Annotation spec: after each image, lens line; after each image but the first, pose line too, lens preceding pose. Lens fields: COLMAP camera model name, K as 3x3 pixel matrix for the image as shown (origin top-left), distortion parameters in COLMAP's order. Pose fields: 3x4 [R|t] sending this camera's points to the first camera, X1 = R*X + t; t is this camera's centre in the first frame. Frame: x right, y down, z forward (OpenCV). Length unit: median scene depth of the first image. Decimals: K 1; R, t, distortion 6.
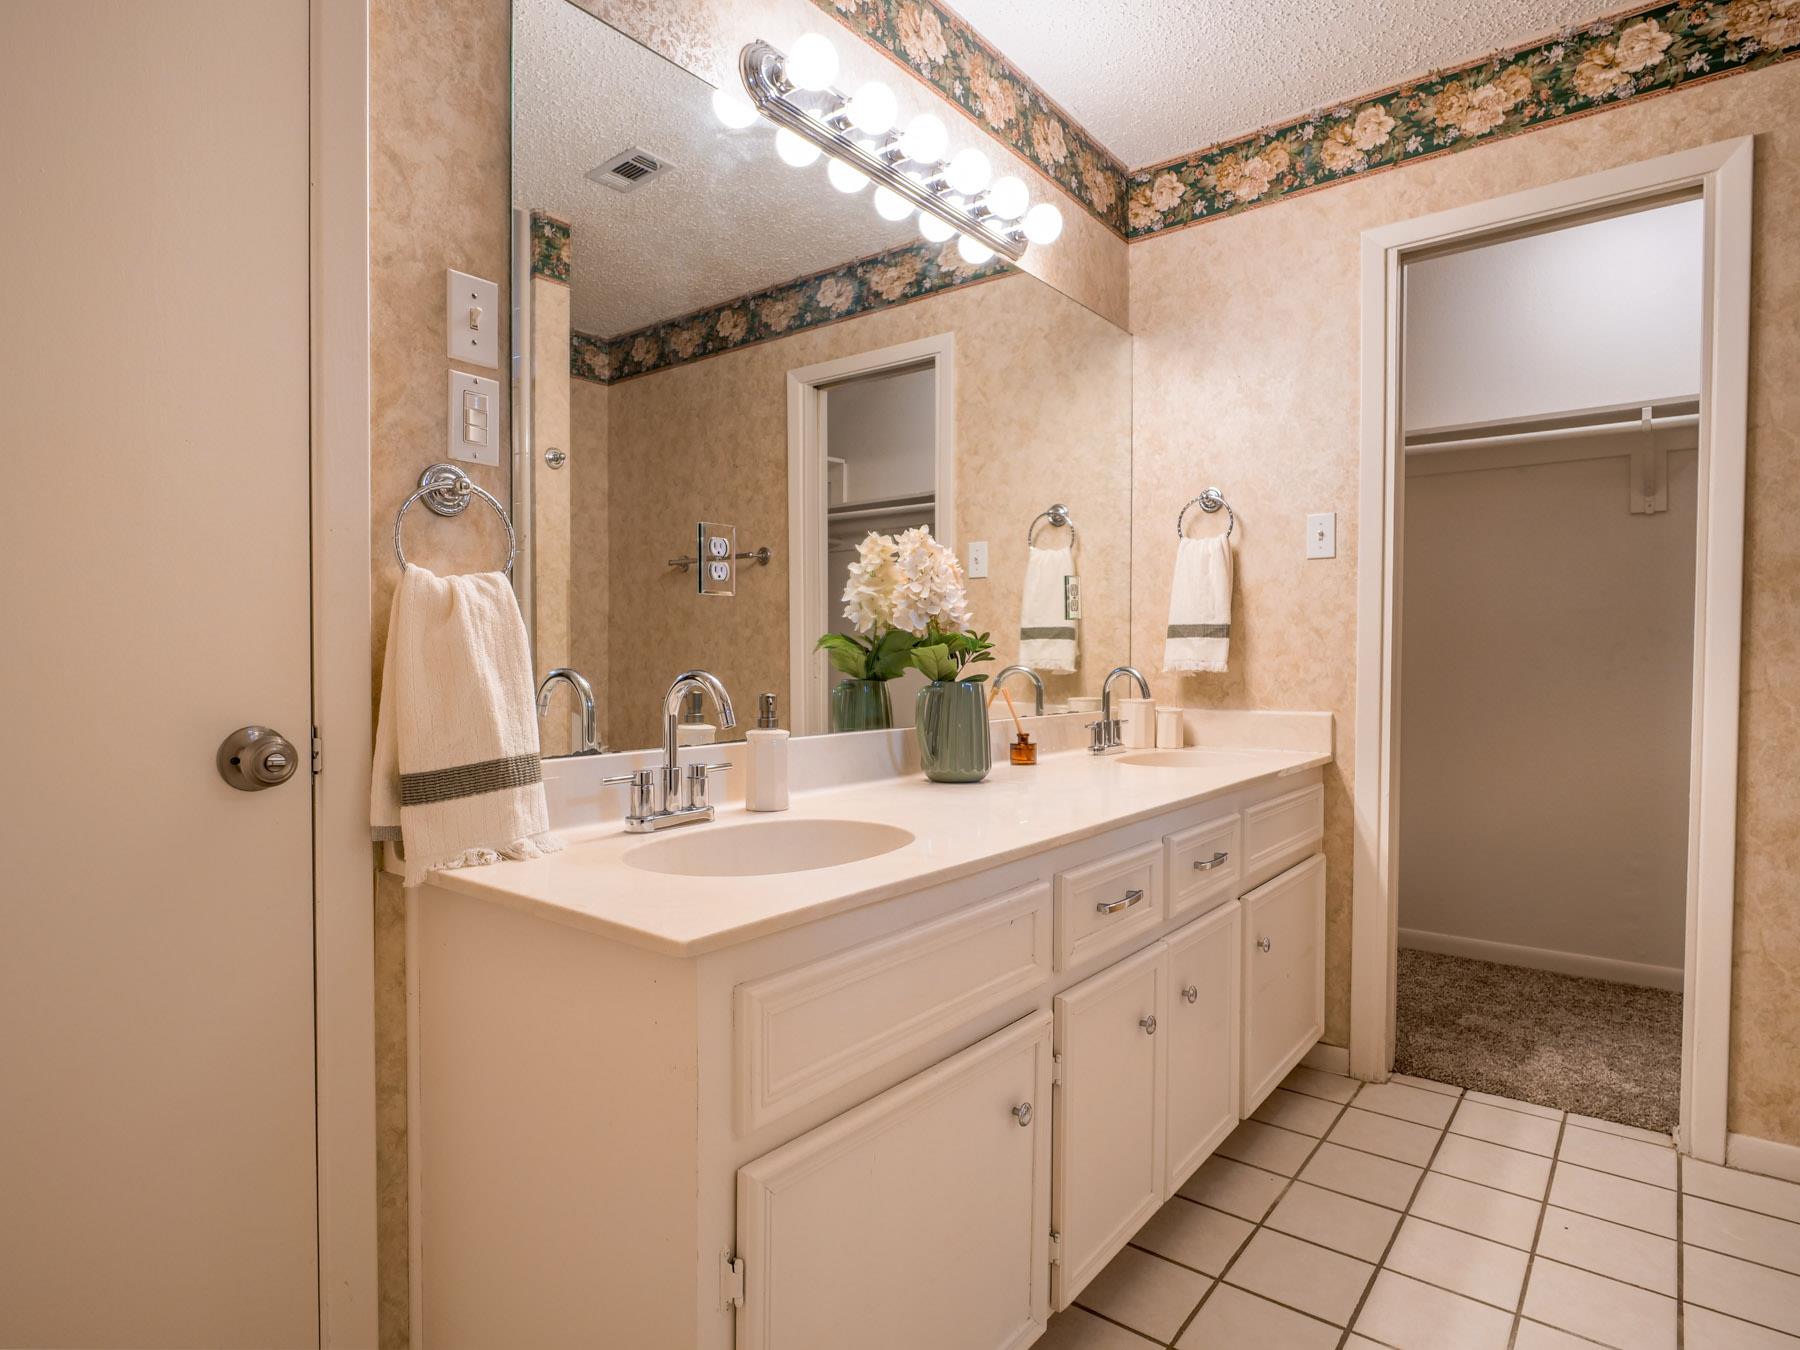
lens RADIAL K [[975.3, 0, 907.4], [0, 975.3, 673.6], [0, 0, 1]] dist [-0.016993, 0.001107]
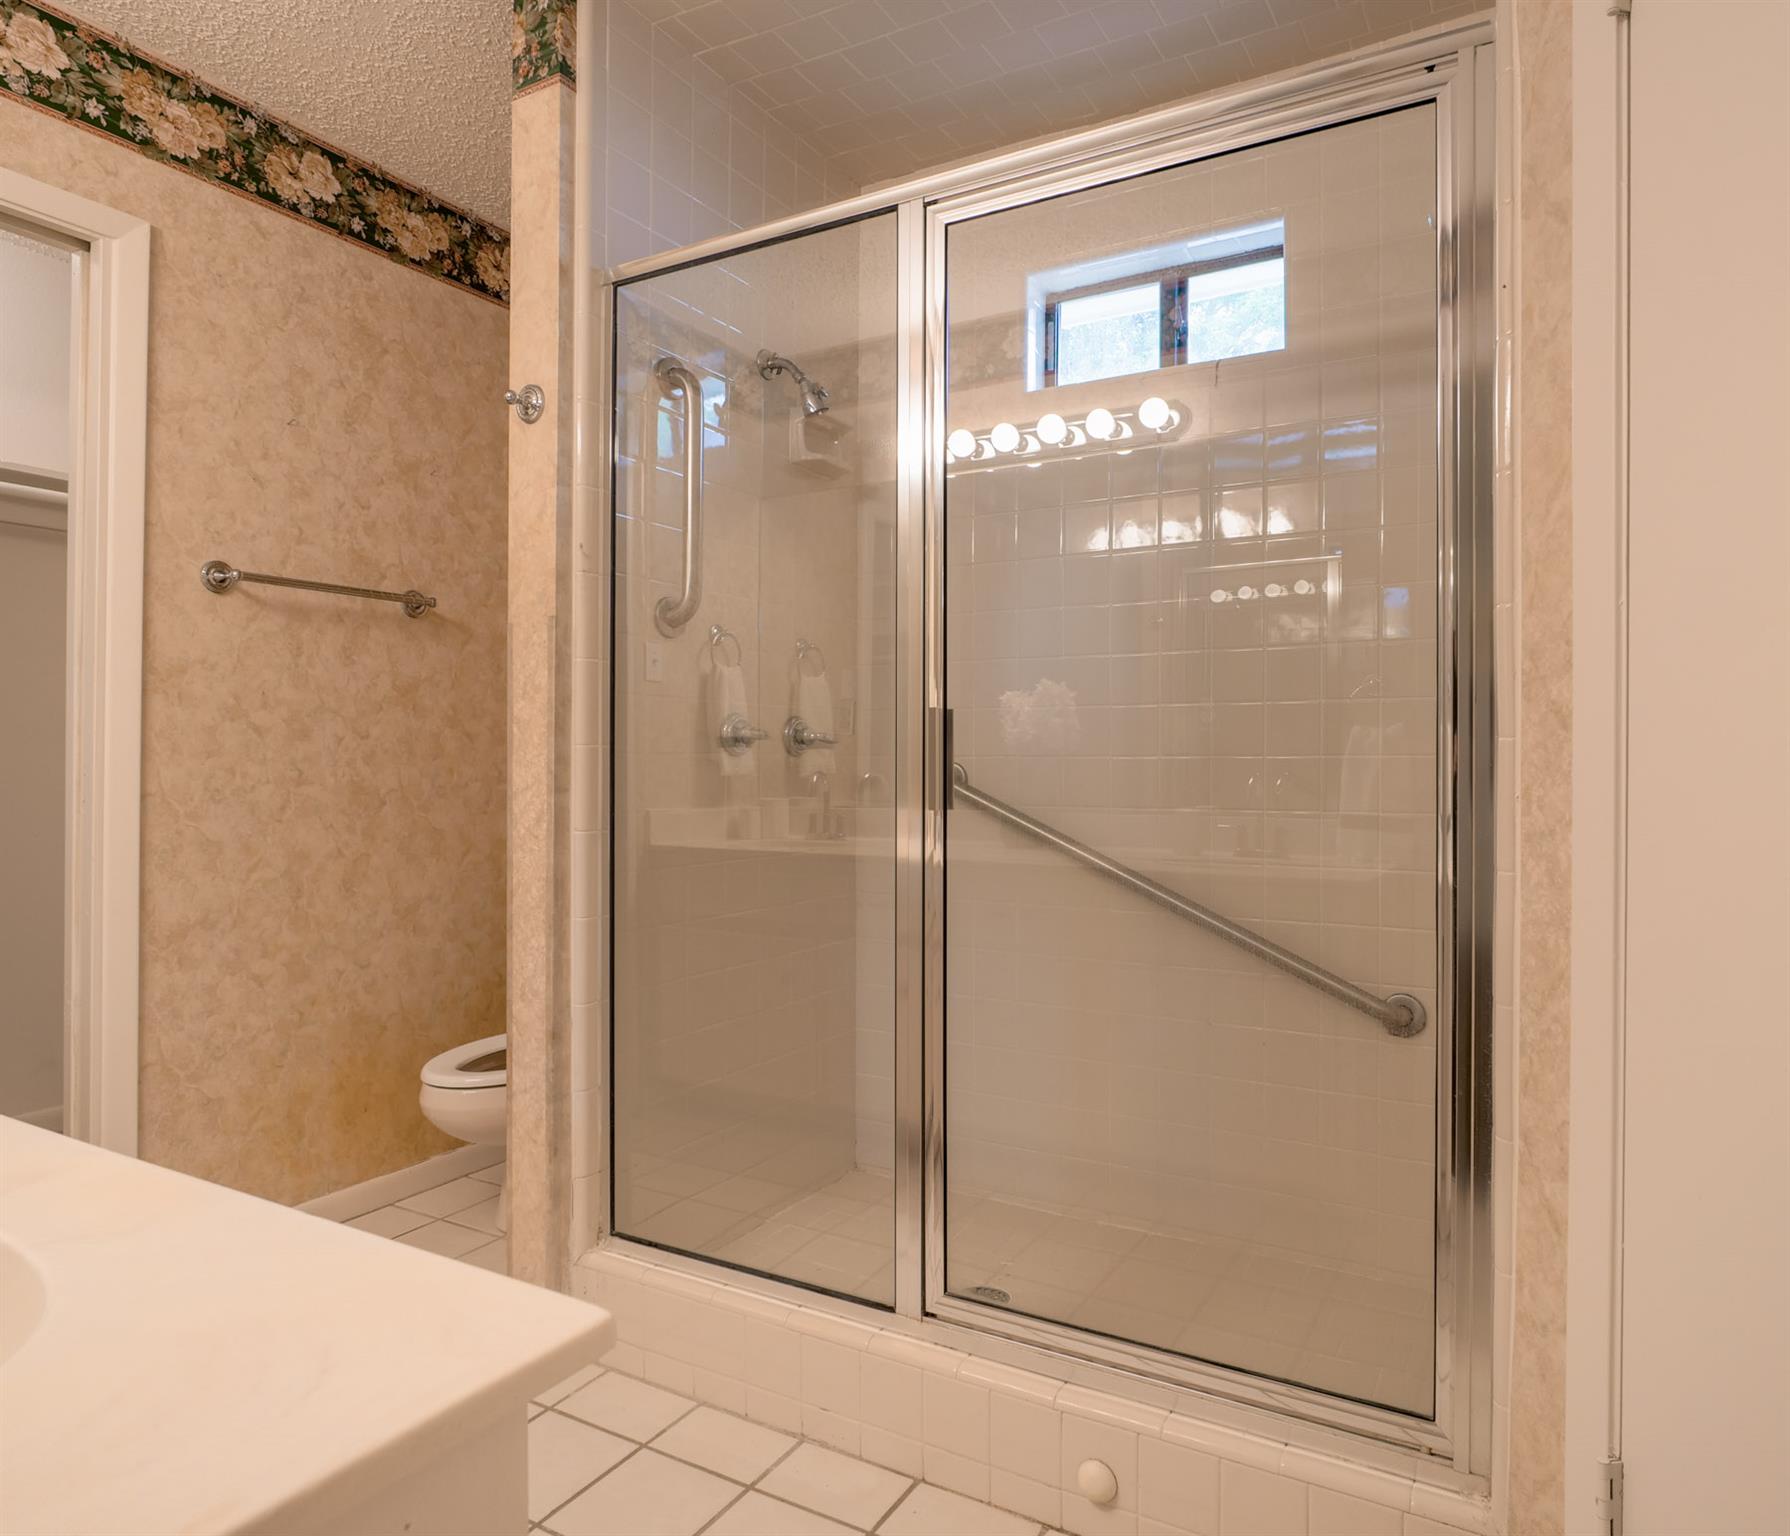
lens RADIAL K [[1552.9, 0, 897.1], [0, 1552.9, 748.1], [0, 0, 1]] dist [0.002275, -0.003621]
pose [[-0.247511, 0.009671, 0.968837, -0.963807], [0.010163, 0.999921, -0.007385, -0.010978], [-0.968832, 0.008019, -0.247590, 0.763362]]
